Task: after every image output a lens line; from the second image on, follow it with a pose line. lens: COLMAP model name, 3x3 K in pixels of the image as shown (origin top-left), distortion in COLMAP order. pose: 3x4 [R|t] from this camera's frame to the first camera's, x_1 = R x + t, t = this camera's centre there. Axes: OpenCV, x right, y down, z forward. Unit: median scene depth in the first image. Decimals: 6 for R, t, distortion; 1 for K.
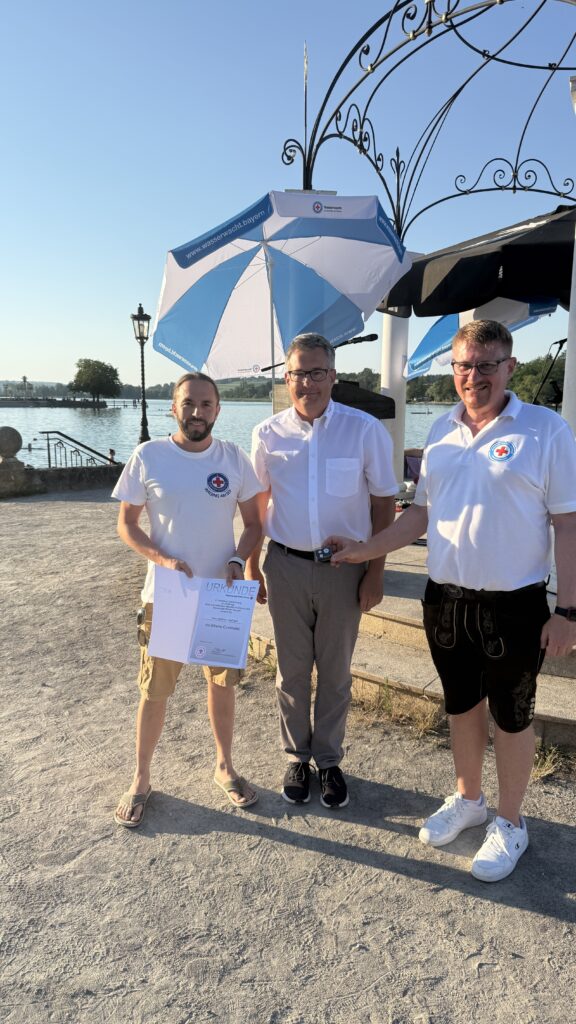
lens RADIAL K [[735.6, 0, 288.0], [0, 735.6, 512.0], [0, 0, 1]] dist [0.000099, 0.000338]
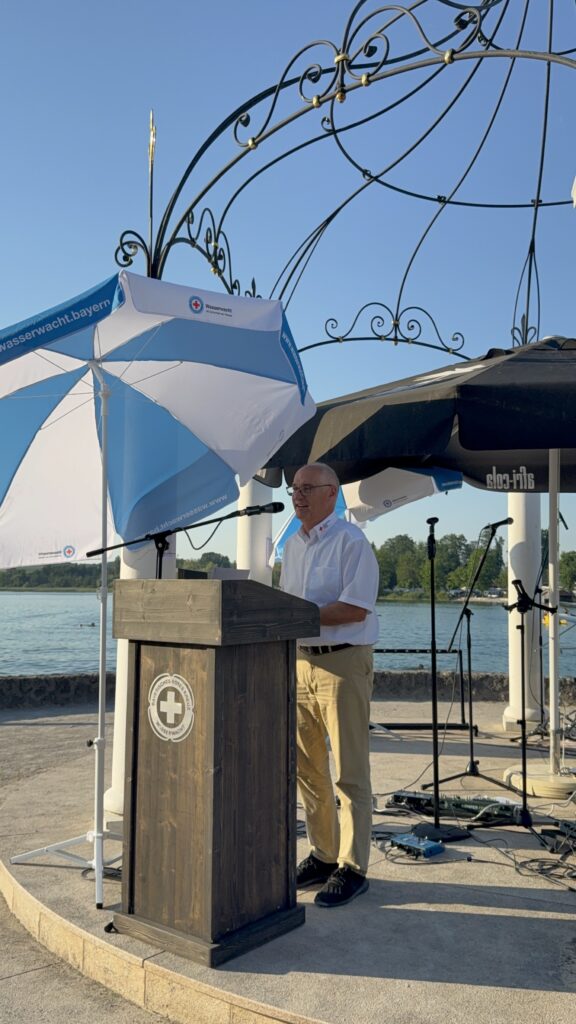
lens RADIAL K [[896.2, 0, 288.0], [0, 896.2, 512.0], [0, 0, 1]] dist [0.340622, -0.800390]
pose [[0.973800, 0.035482, 0.224620, -0.037046], [0.018472, 0.972146, -0.233646, -0.038295], [-0.226654, 0.231674, 0.946021, 0.193217]]
